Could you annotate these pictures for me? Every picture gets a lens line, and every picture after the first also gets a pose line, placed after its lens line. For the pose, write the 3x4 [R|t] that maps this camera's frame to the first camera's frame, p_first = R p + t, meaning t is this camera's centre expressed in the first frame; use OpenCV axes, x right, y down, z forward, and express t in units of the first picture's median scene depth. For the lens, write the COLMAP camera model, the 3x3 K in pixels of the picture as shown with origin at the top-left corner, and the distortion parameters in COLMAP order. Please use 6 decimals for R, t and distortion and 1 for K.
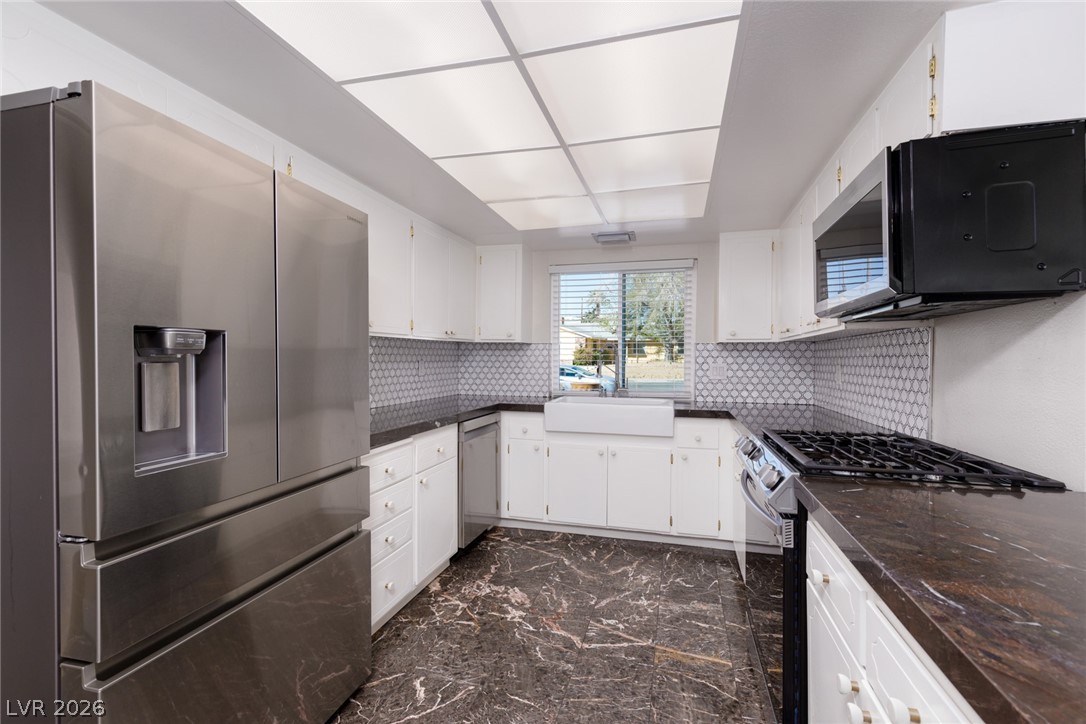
lens RADIAL K [[487.3, 0, 541.4], [0, 487.3, 363.1], [0, 0, 1]] dist [0.006983, -0.001681]
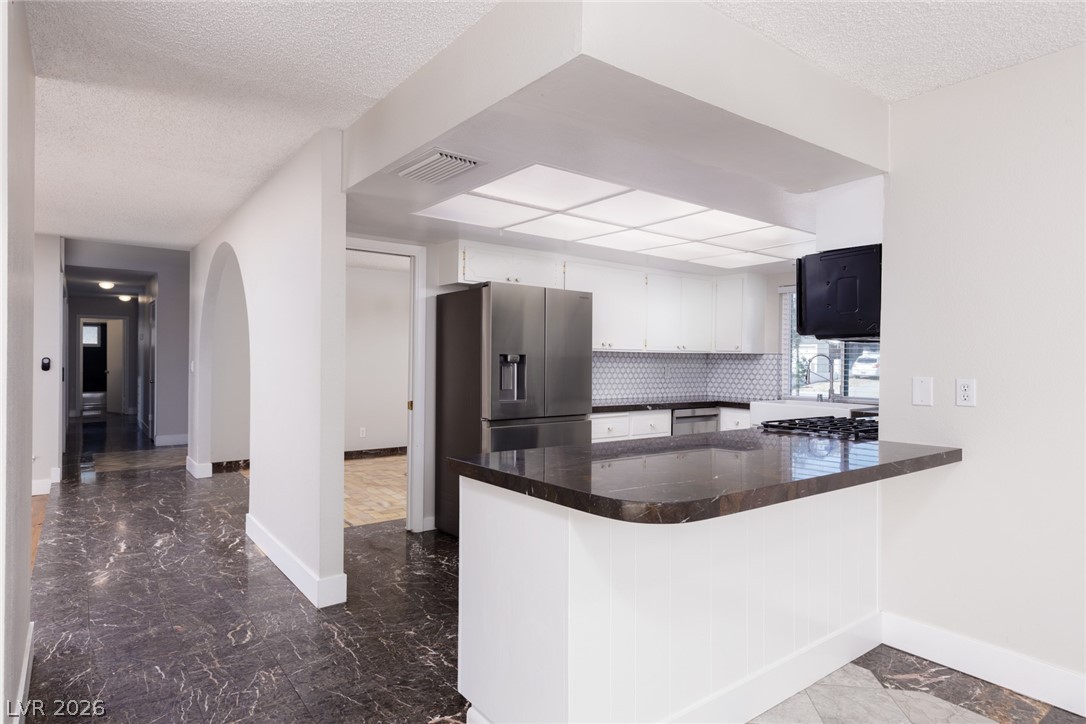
lens RADIAL K [[606.1, 0, 542.2], [0, 606.1, 359.4], [0, 0, 1]] dist [0.006795, 0.001908]
pose [[0.799741, 0.007810, -0.600294, 0.464775], [-0.018223, 0.999770, -0.011271, -0.001168], [0.600069, 0.019953, 0.799700, -0.525567]]
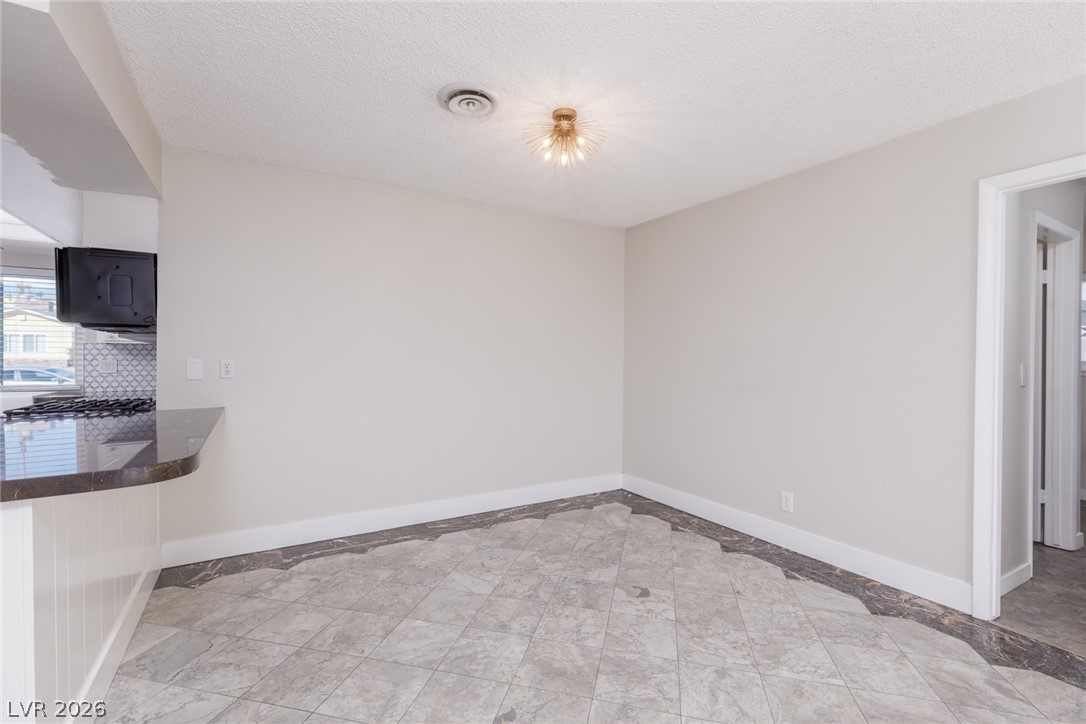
lens RADIAL K [[487.3, 0, 543.2], [0, 487.3, 362.9], [0, 0, 1]] dist [0.006983, -0.001681]
pose [[0.692476, -0.007306, 0.721403, 0.229634], [0.005579, 0.999973, 0.004772, 0.008281], [-0.721419, 0.000720, 0.692499, -0.626245]]
